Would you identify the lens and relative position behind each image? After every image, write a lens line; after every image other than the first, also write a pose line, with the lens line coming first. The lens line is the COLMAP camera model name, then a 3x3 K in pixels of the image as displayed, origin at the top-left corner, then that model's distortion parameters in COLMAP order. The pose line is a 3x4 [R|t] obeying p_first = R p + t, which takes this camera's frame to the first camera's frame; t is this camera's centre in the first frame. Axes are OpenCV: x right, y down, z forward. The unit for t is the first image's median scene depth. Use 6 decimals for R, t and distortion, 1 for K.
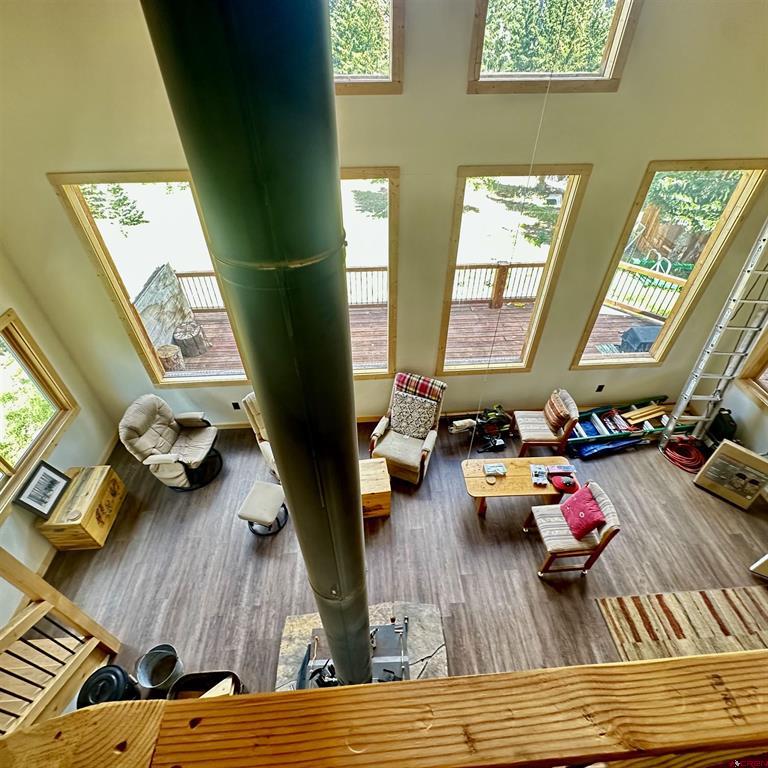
lens RADIAL K [[411.3, 0, 384.0], [0, 411.3, 384.0], [0, 0, 1]] dist [0.000087, 0.000005]
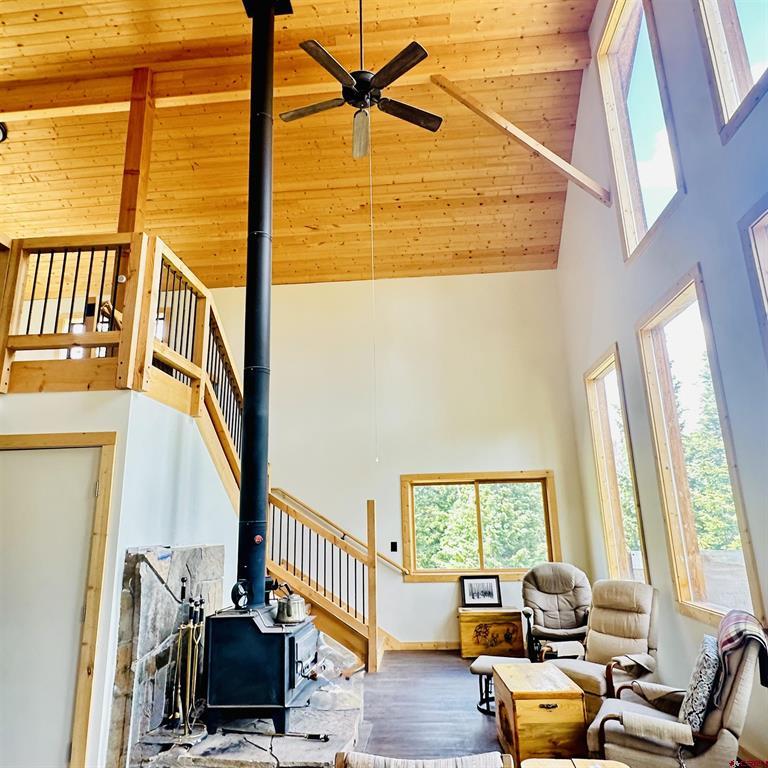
lens RADIAL K [[547.0, 0, 382.4], [0, 547.0, 385.5], [0, 0, 1]] dist [0.003150, -0.006570]
pose [[-0.156928, -0.240687, -0.957832, 0.866232], [-0.639682, 0.763689, -0.087099, 0.106503], [0.752450, 0.599040, -0.273808, 0.779887]]
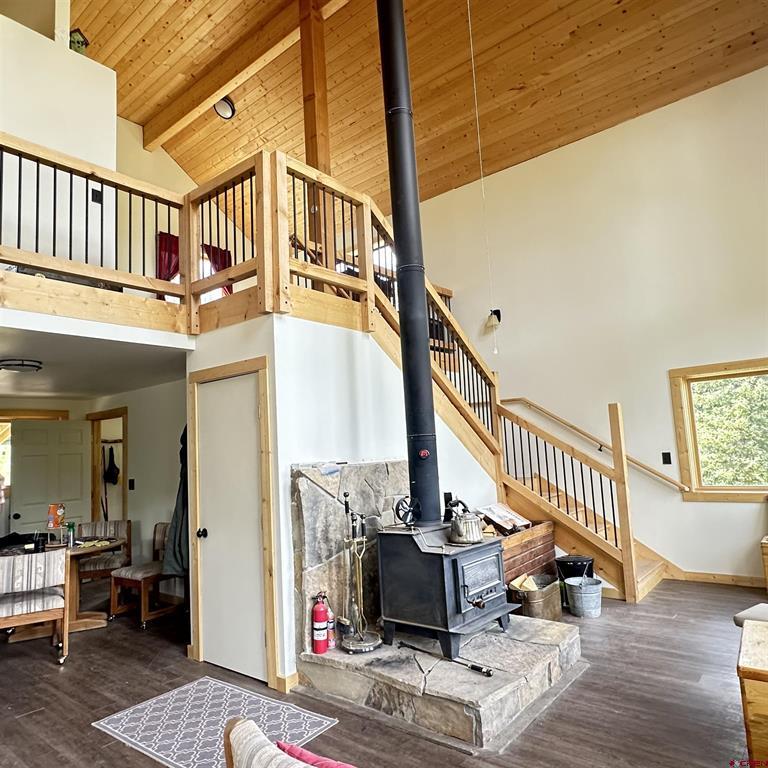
lens RADIAL K [[546.5, 0, 382.7], [0, 546.5, 390.1], [0, 0, 1]] dist [-0.004225, 0.001330]
pose [[-0.687531, -0.046078, -0.724692, 0.619233], [-0.443318, 0.817054, 0.368635, -0.001898], [0.575127, 0.574717, -0.582177, 0.919218]]
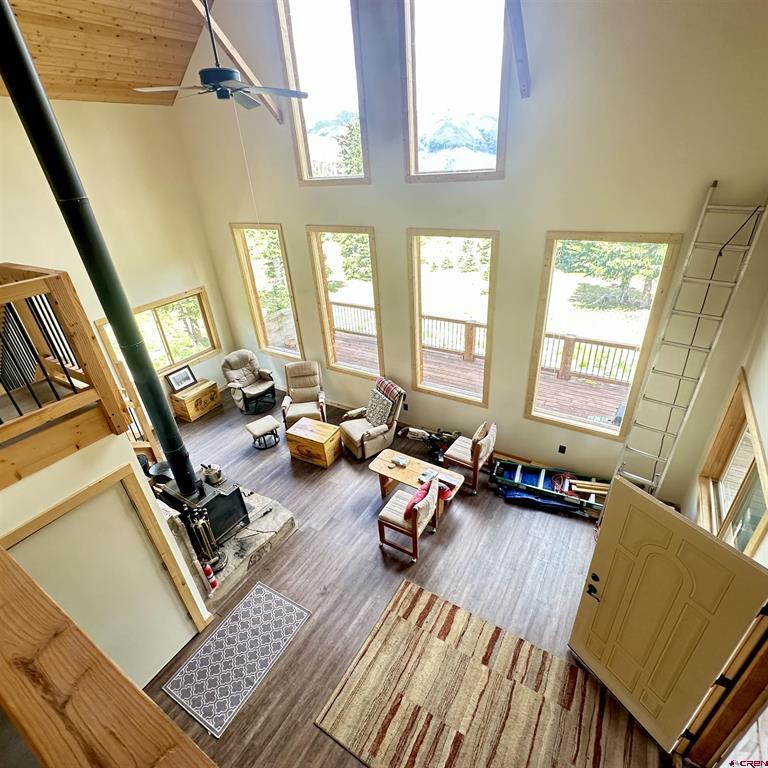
lens RADIAL K [[411.3, 0, 384.0], [0, 411.3, 384.0], [0, 0, 1]] dist [0.000087, 0.000005]
pose [[0.807068, 0.240050, -0.539460, 0.843523], [-0.340445, 0.935656, -0.092977, 0.126952], [0.482430, 0.258695, 0.836862, -0.102800]]
